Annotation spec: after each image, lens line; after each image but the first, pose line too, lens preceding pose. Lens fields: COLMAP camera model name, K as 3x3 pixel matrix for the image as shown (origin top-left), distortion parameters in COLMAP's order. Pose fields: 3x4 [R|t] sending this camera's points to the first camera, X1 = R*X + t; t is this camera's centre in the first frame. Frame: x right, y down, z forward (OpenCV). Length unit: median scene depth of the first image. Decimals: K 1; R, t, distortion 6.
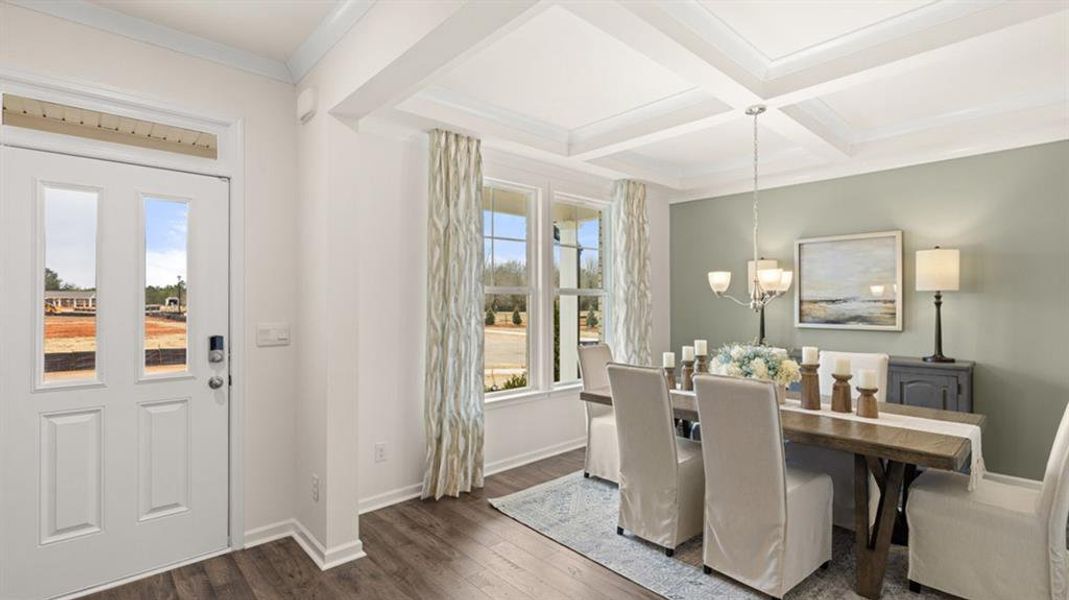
lens RADIAL K [[491.3, 0, 534.5], [0, 491.3, 300.0], [0, 0, 1]] dist [-0.002164, -0.000216]
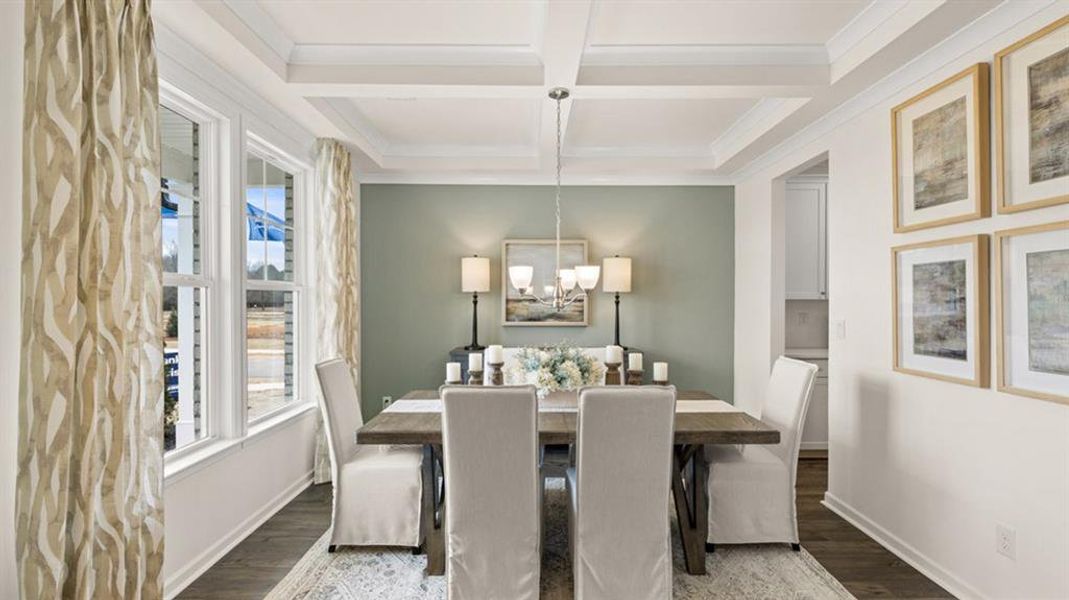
lens RADIAL K [[491.5, 0, 544.0], [0, 491.5, 305.3], [0, 0, 1]] dist [-0.001624, 0.000535]
pose [[0.674875, -0.004160, 0.737920, -0.204934], [-0.005556, 0.999927, 0.010718, 0.002200], [-0.737911, -0.011333, 0.674803, 0.312604]]
